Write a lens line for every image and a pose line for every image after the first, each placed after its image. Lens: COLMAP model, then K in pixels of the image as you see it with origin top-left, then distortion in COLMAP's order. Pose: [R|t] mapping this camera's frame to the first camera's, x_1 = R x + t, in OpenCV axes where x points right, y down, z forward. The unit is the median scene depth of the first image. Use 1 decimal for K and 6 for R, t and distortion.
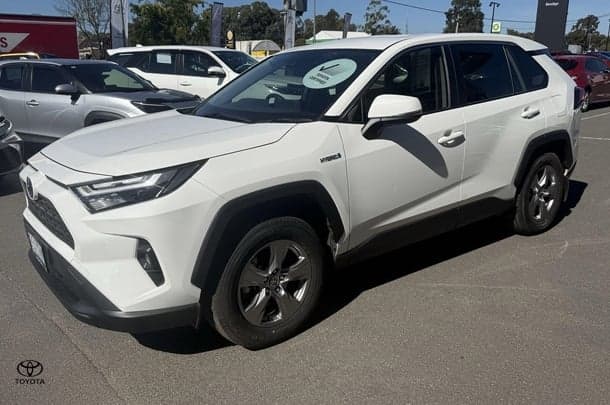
lens RADIAL K [[457.3, 0, 304.1], [0, 457.3, 197.3], [0, 0, 1]] dist [0.050055, -0.044825]
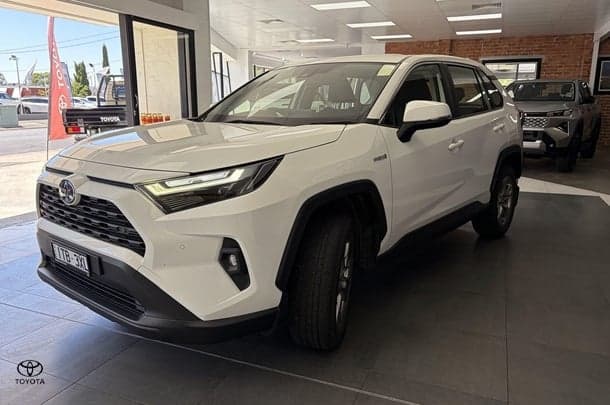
lens RADIAL K [[457.3, 0, 313.0], [0, 457.3, 193.7], [0, 0, 1]] dist [0.050055, -0.044825]
pose [[0.967431, -0.020595, 0.252295, -0.403471], [0.038901, 0.996941, -0.067786, 0.066497], [-0.250127, 0.075393, 0.965273, 0.061148]]
